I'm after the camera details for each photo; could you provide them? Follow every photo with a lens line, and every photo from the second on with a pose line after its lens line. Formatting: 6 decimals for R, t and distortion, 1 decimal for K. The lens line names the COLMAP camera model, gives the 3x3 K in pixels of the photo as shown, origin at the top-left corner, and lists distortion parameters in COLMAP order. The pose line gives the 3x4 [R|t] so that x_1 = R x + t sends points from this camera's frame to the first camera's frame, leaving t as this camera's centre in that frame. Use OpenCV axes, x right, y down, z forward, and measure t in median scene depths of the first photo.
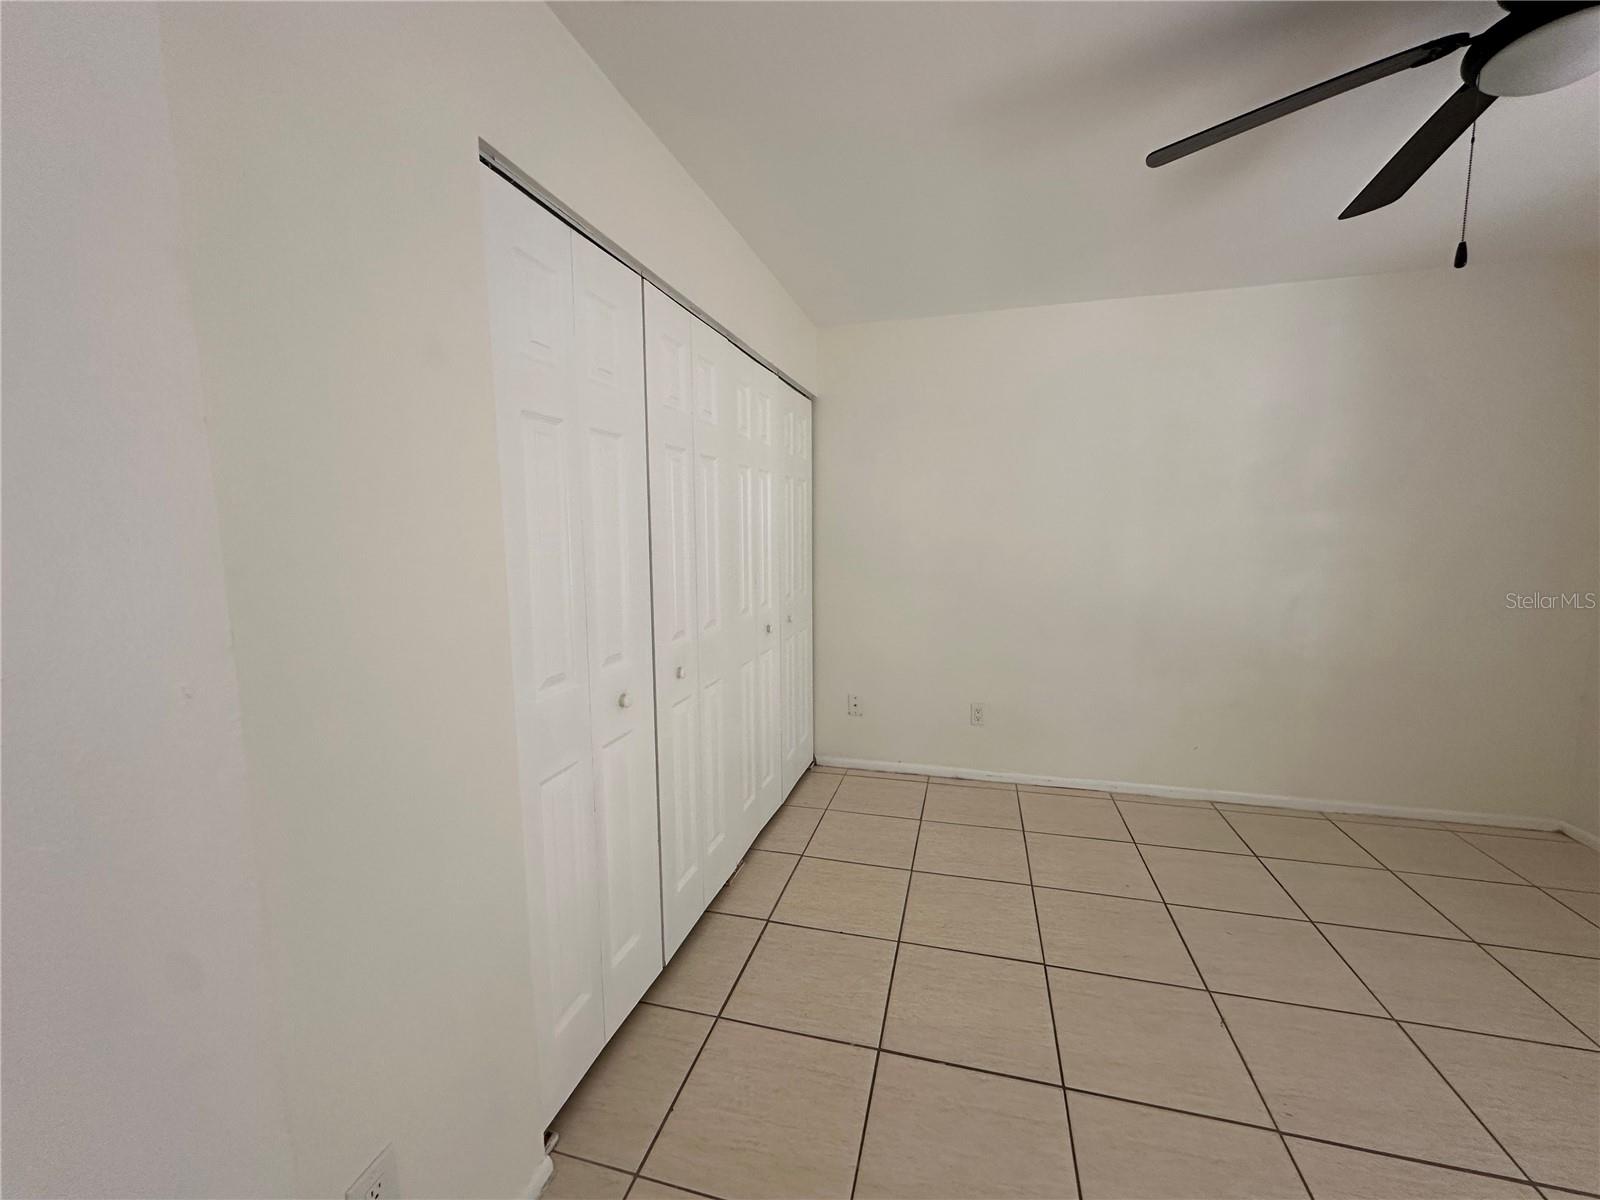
lens RADIAL K [[639.3, 0, 794.8], [0, 639.3, 617.2], [0, 0, 1]] dist [-0.002910, 0.002482]
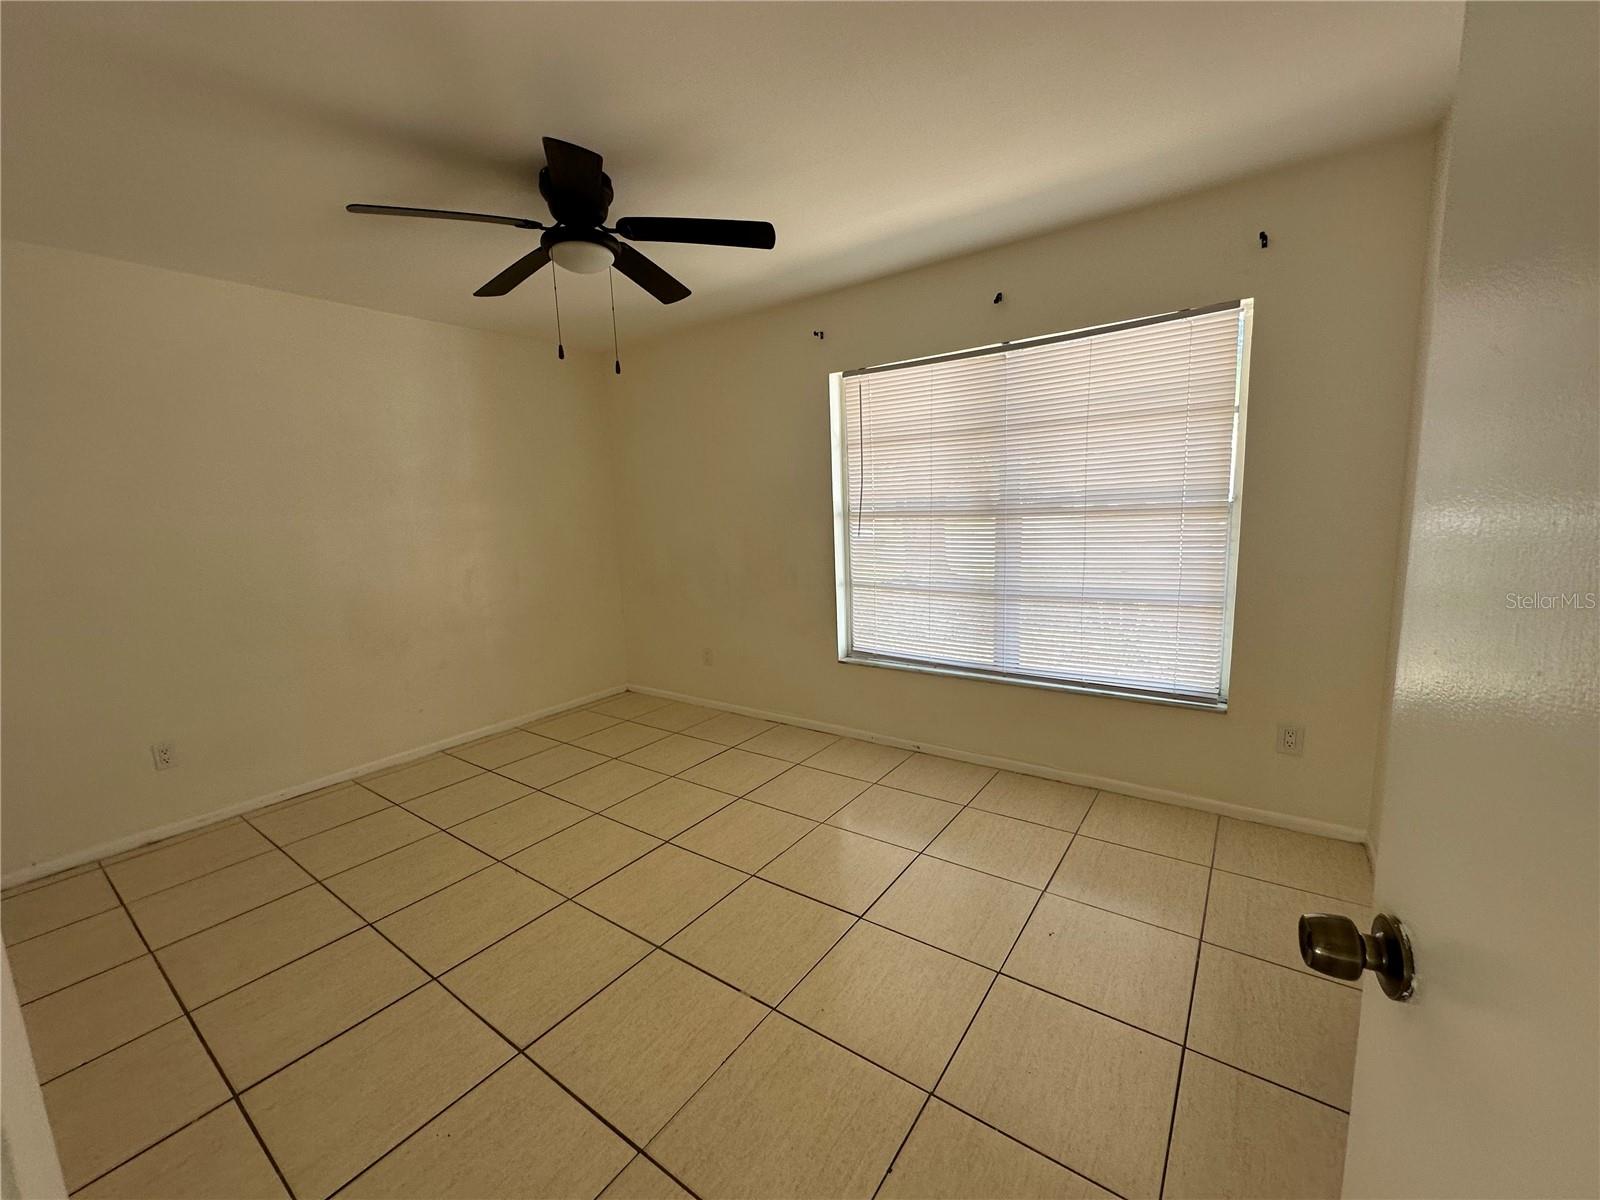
lens RADIAL K [[639.3, 0, 799.9], [0, 639.3, 599.8], [0, 0, 1]] dist [-0.002910, 0.002482]
pose [[0.327643, -0.143922, 0.933775, -0.194712], [0.128051, 0.985975, 0.107037, -0.027504], [-0.936084, 0.084501, 0.341477, -0.045256]]
